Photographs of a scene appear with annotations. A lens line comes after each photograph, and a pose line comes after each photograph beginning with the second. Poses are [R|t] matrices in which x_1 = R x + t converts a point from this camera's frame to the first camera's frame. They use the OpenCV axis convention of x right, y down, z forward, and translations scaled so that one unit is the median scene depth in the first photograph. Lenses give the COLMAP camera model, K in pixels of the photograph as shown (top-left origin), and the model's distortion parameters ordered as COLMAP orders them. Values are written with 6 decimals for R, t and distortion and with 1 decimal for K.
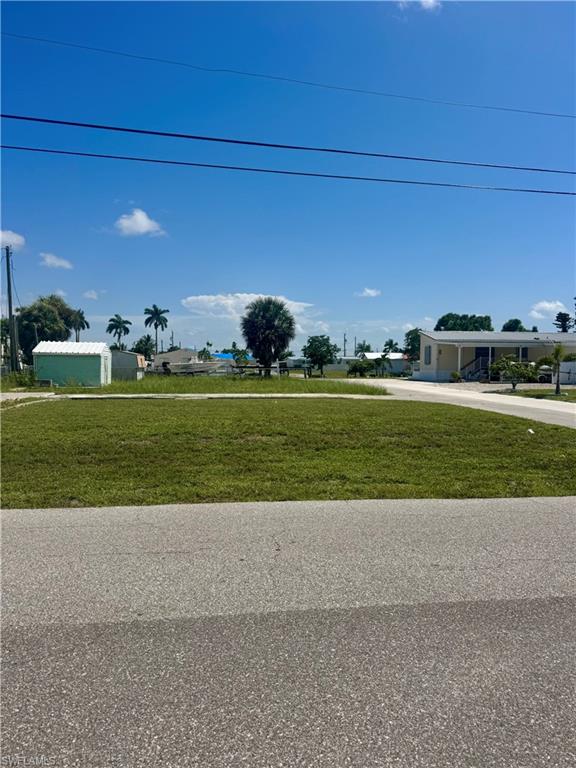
lens RADIAL K [[544.5, 0, 304.0], [0, 544.5, 384.1], [0, 0, 1]] dist [0.070182, -0.074825]
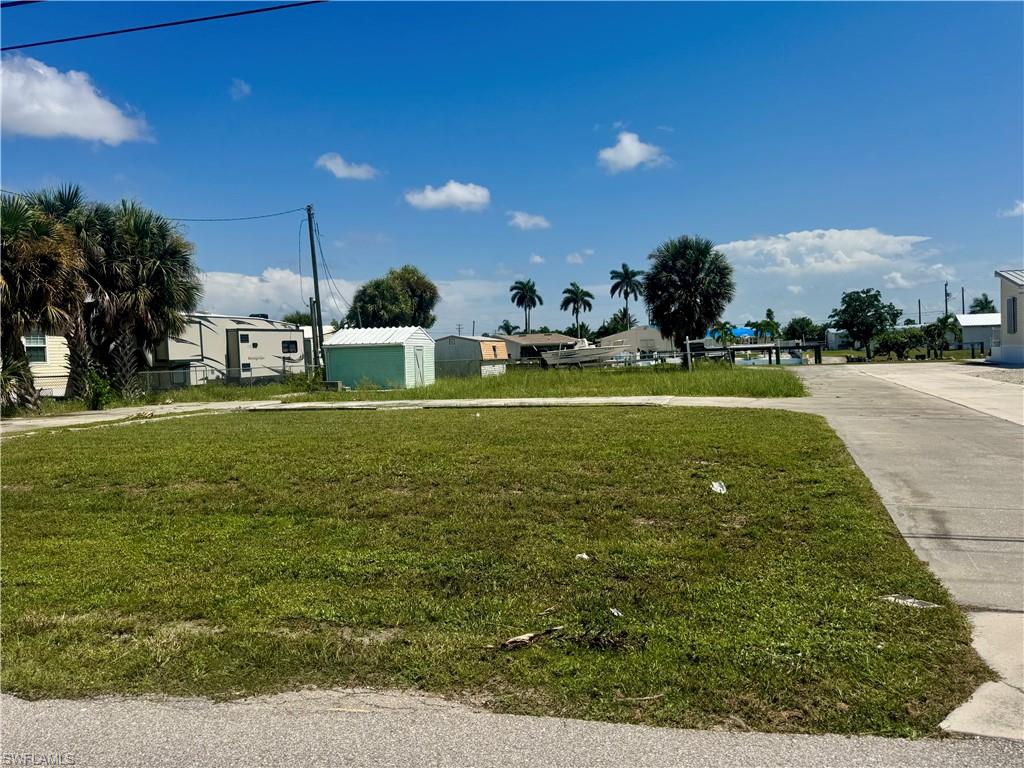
lens RADIAL K [[797.4, 0, 510.9], [0, 797.4, 407.2], [0, 0, 1]] dist [0.093081, -0.112899]
pose [[0.896117, -0.008161, -0.443742, 0.115141], [0.024868, 0.999183, 0.031843, -0.000867], [0.443120, -0.039570, 0.895588, 0.071989]]
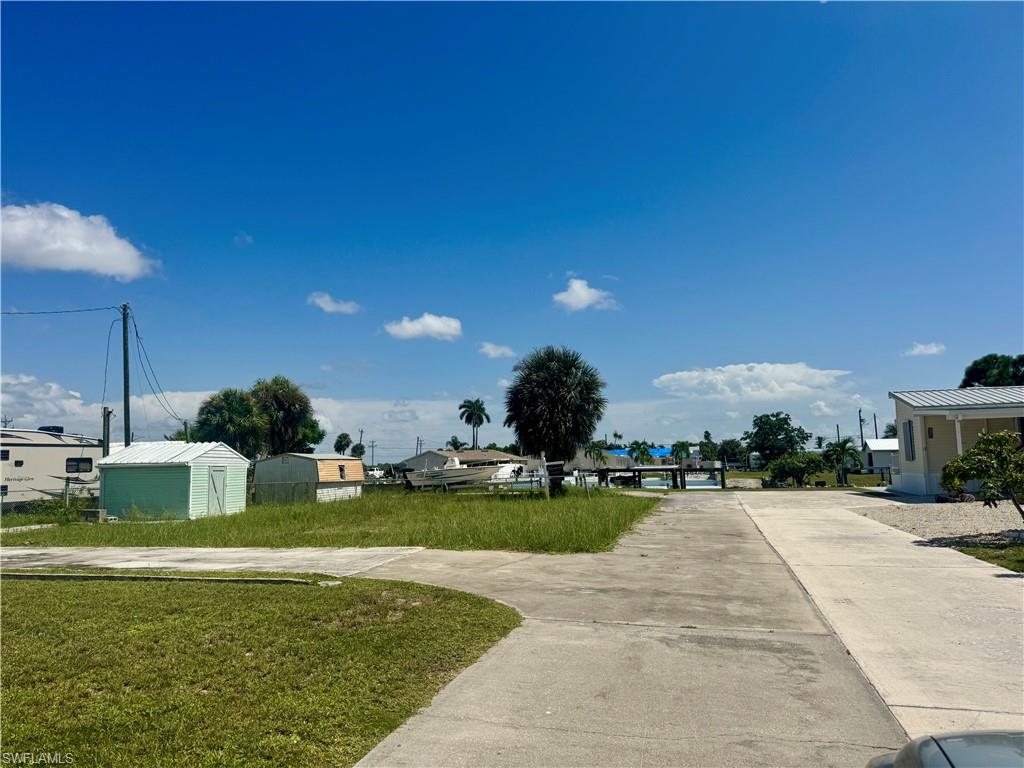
lens RADIAL K [[726.1, 0, 512.0], [0, 726.1, 384.0], [0, 0, 1]] dist [0.070182, -0.074825]
pose [[0.913826, -0.073063, -0.399479, 0.139110], [0.014196, 0.988829, -0.148378, -0.009382], [0.405858, 0.129921, 0.904655, 0.231993]]
